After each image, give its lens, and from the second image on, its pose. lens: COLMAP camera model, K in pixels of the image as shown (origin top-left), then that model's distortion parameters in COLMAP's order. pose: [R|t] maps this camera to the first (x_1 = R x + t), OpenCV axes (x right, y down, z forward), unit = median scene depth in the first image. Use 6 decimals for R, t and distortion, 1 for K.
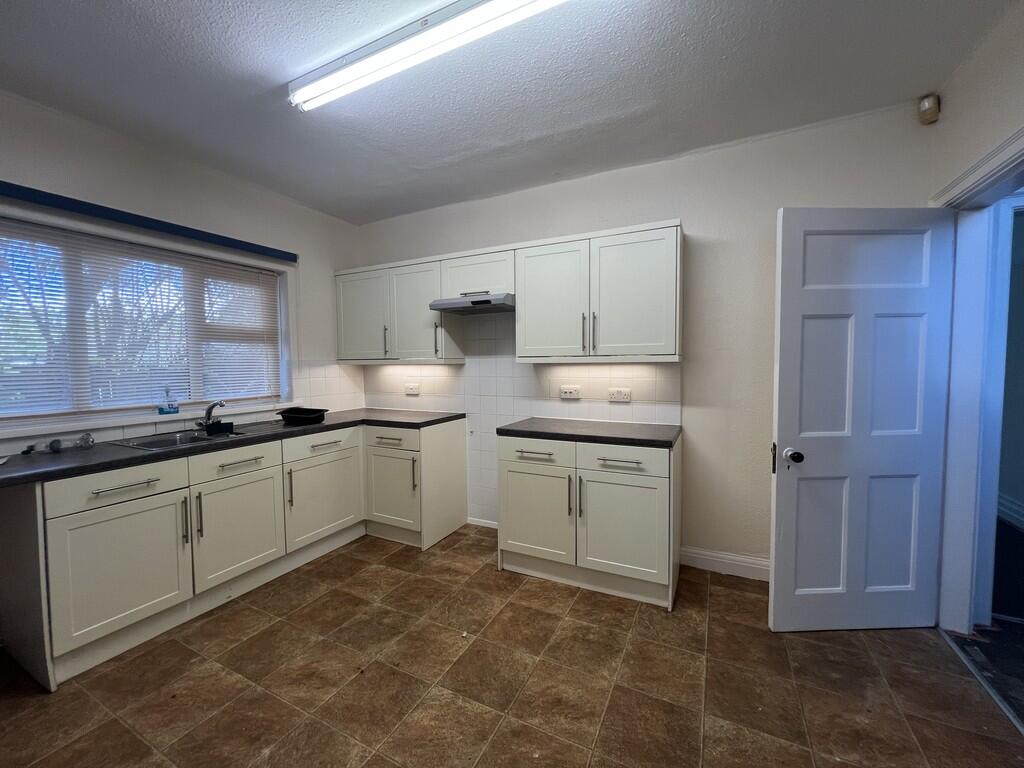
lens RADIAL K [[412.9, 0, 512.0], [0, 412.9, 384.0], [0, 0, 1]] dist [-0.001533, 0.000011]
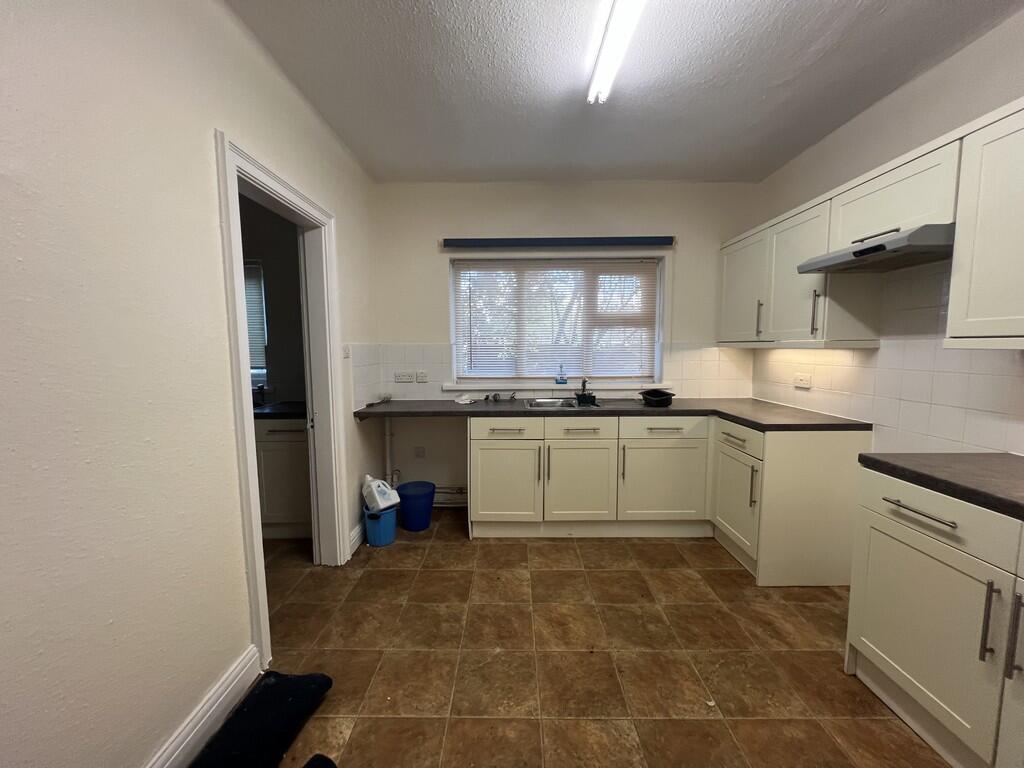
lens RADIAL K [[412.9, 0, 512.0], [0, 412.9, 384.0], [0, 0, 1]] dist [-0.001533, 0.000011]
pose [[0.443396, 0.087872, -0.892008, 0.280214], [-0.044347, 0.996115, 0.076084, -0.021708], [0.895228, 0.005822, 0.445570, 0.255371]]
